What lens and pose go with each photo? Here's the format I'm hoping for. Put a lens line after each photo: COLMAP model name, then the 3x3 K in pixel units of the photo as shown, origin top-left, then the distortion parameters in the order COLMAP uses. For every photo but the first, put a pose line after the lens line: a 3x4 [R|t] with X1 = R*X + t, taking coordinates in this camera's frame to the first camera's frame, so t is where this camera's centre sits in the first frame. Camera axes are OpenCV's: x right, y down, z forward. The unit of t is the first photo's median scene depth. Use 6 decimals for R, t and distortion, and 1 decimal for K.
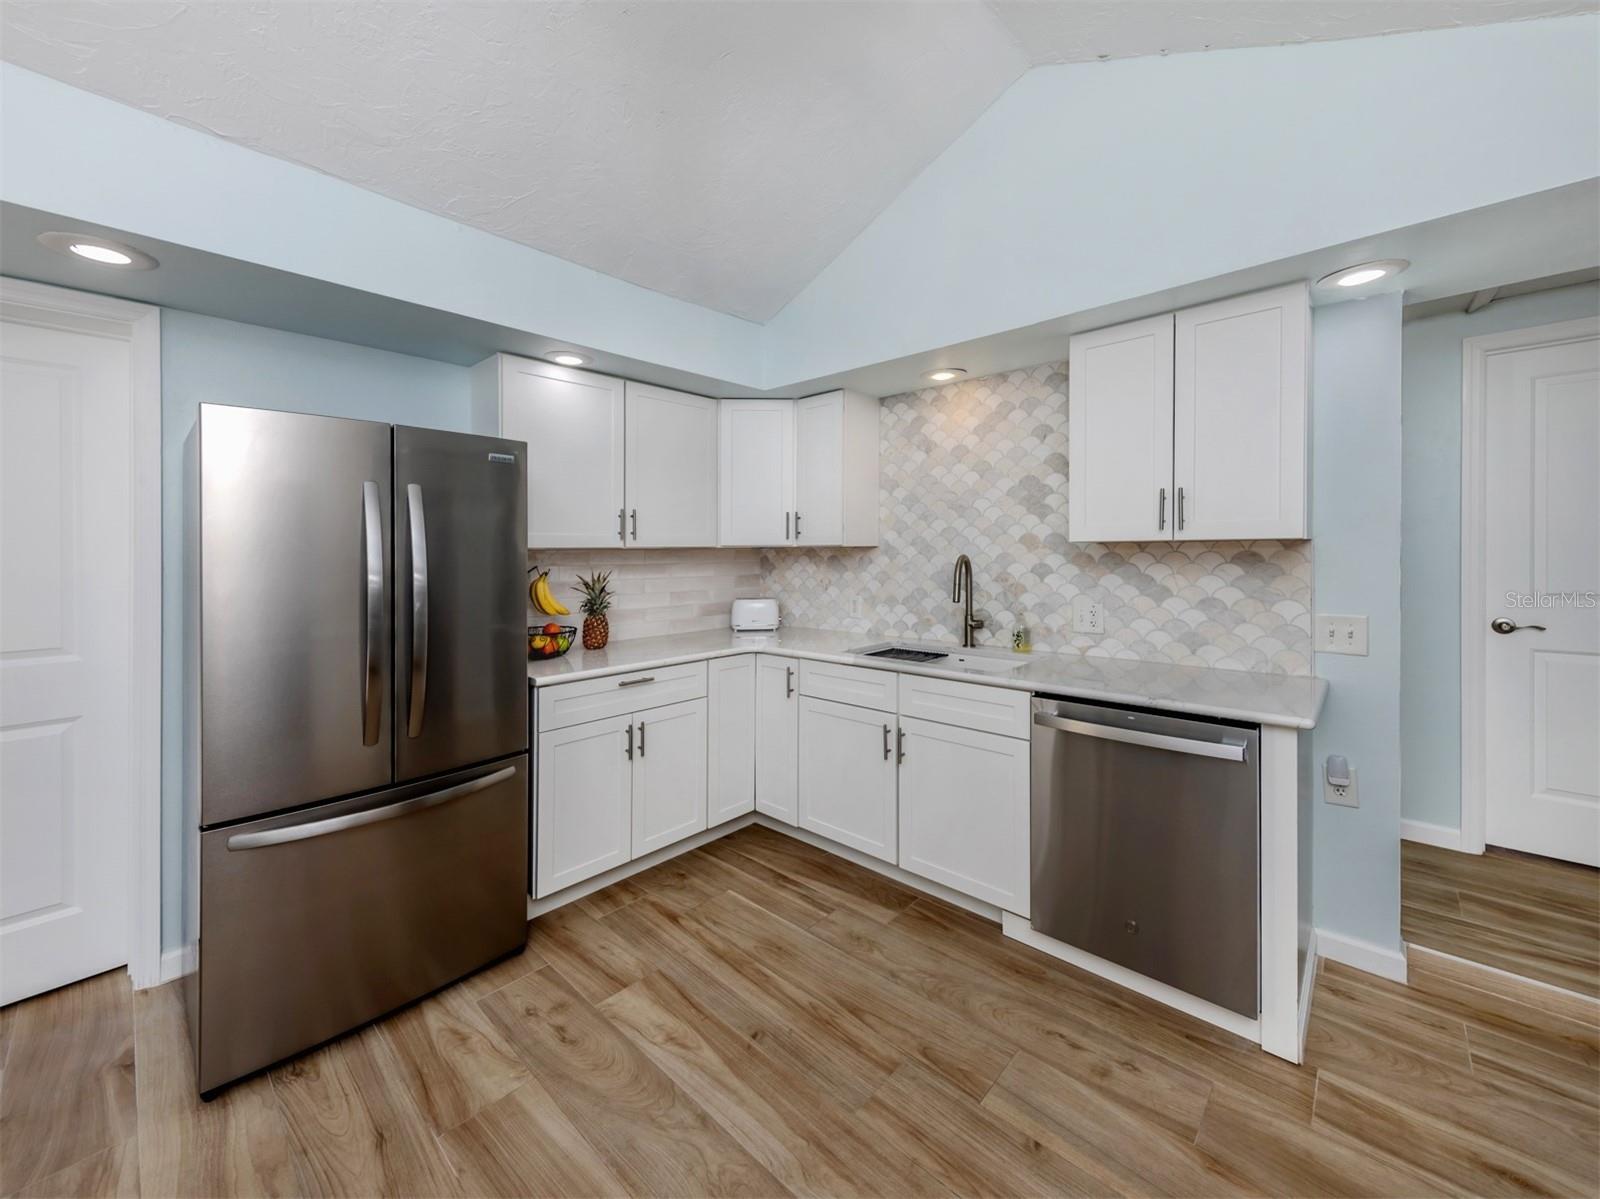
lens RADIAL K [[633.6, 0, 799.6], [0, 633.6, 545.3], [0, 0, 1]] dist [0.002620, 0.000090]
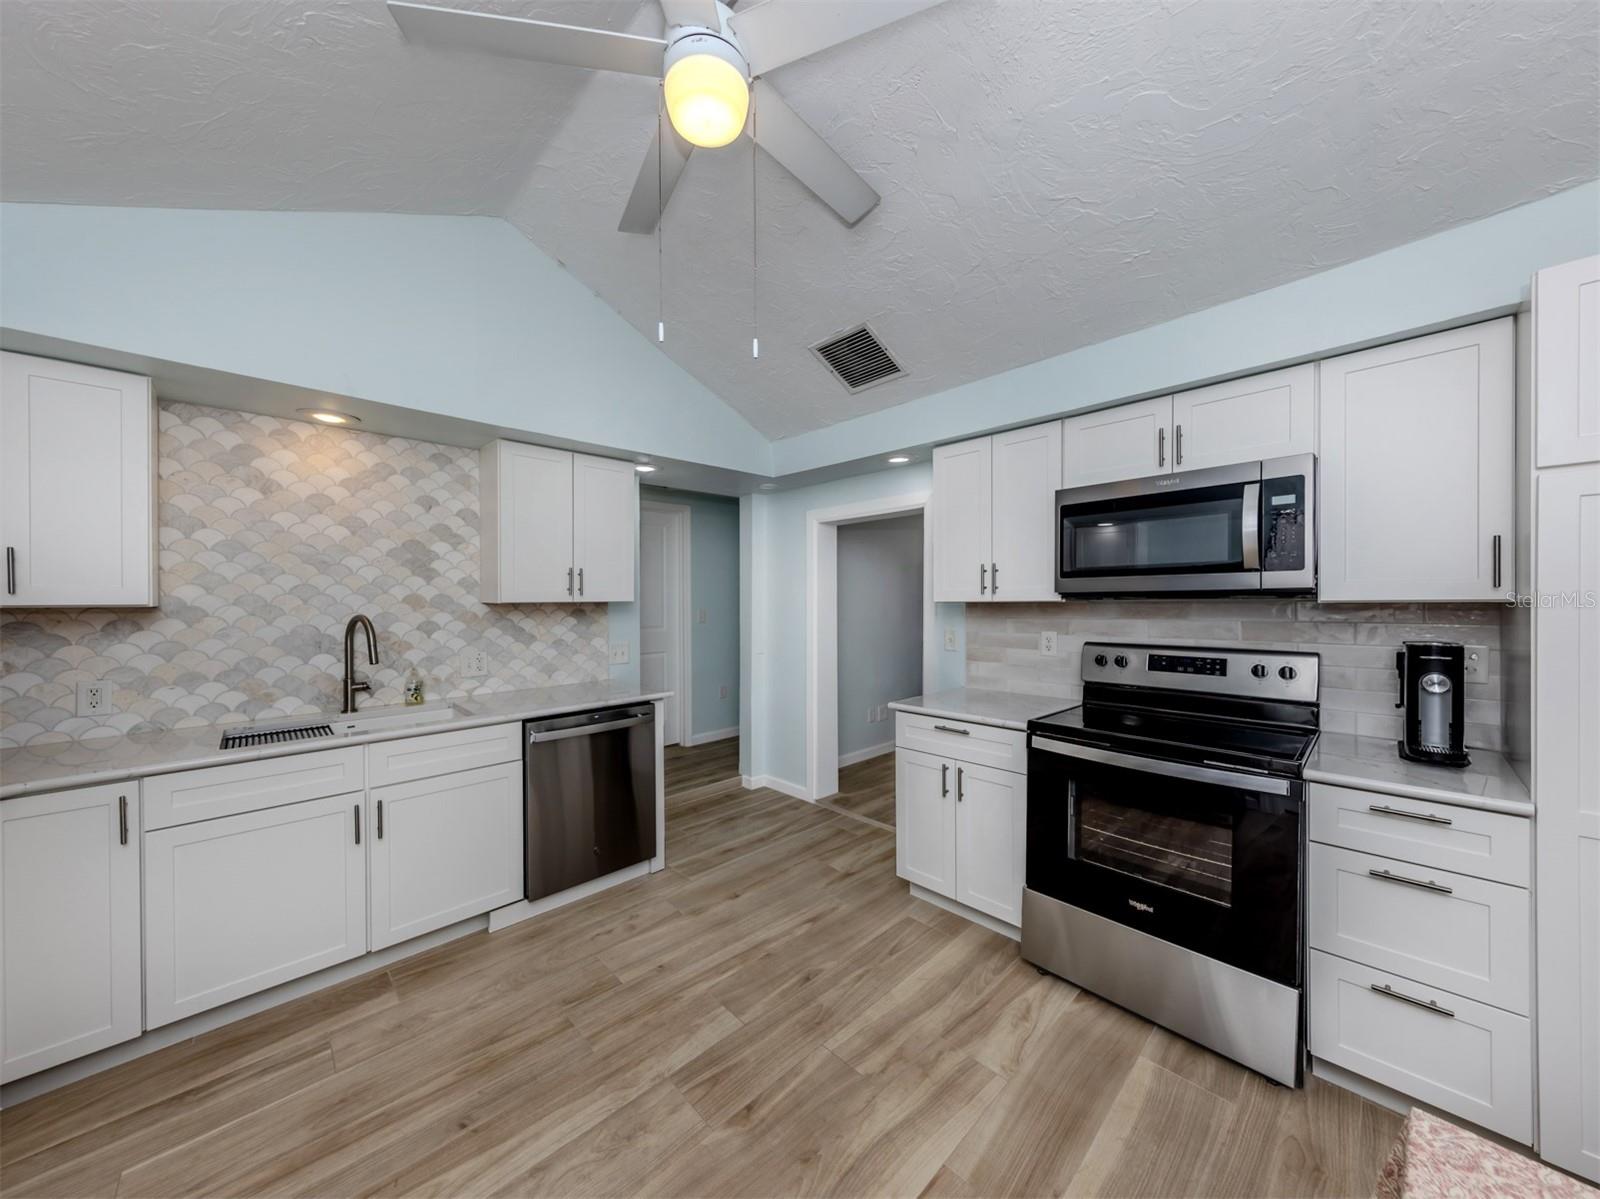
lens RADIAL K [[579.1, 0, 798.9], [0, 579.1, 607.8], [0, 0, 1]] dist [0.007526, -0.000377]
pose [[0.044036, -0.006540, 0.999009, -0.631120], [-0.001825, 0.999976, 0.006626, -0.003092], [-0.999028, -0.002115, 0.044023, 0.322058]]
